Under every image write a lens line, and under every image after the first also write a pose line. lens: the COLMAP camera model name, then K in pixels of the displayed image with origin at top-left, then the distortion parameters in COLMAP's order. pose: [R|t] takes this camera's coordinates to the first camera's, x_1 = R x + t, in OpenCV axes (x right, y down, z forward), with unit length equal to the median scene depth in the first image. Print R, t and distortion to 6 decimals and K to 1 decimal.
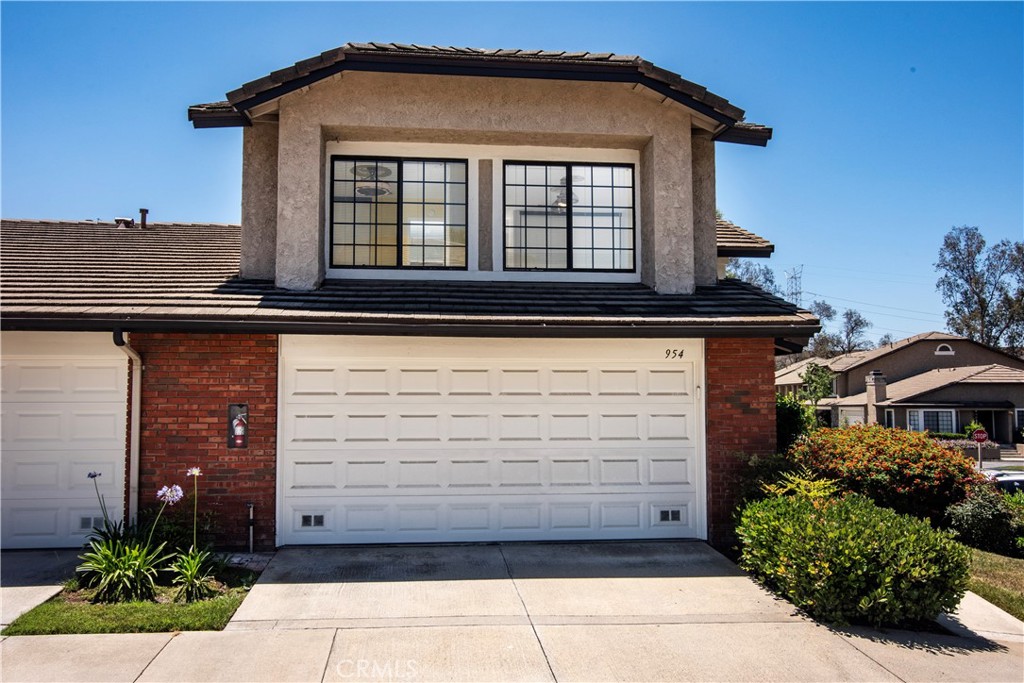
lens RADIAL K [[771.5, 0, 512.0], [0, 771.5, 341.5], [0, 0, 1]] dist [-0.000455, 0.002774]
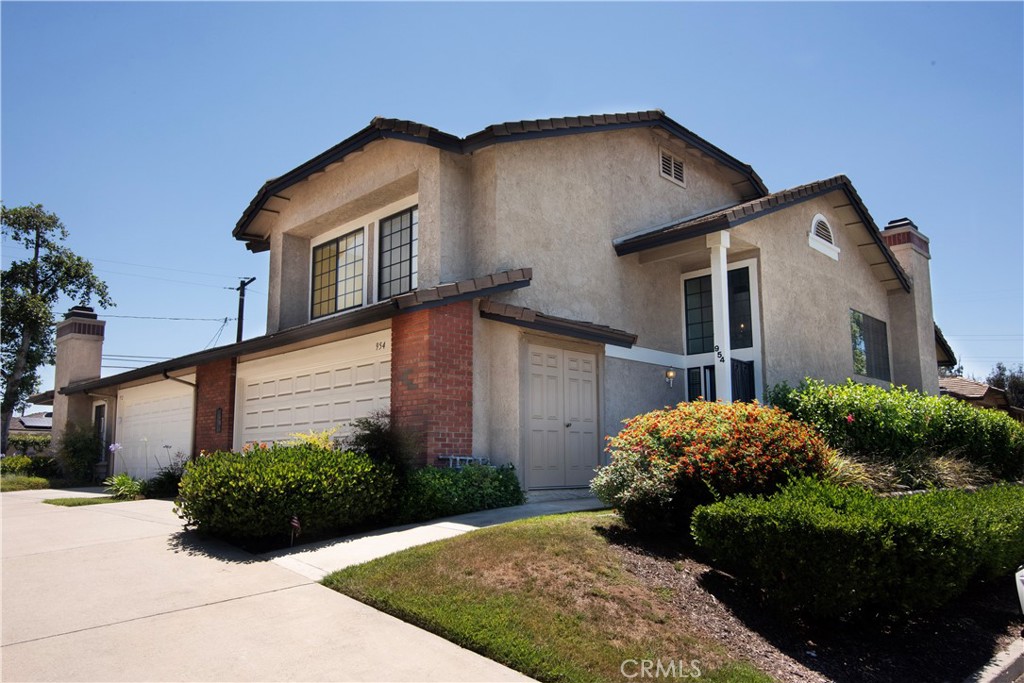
lens RADIAL K [[713.5, 0, 512.5], [0, 713.5, 357.2], [0, 0, 1]] dist [0.003776, 0.001277]
pose [[0.636041, -0.120966, -0.762115, 1.191358], [0.058142, 0.992342, -0.108985, 0.168511], [0.769461, 0.025008, 0.638203, 0.445879]]
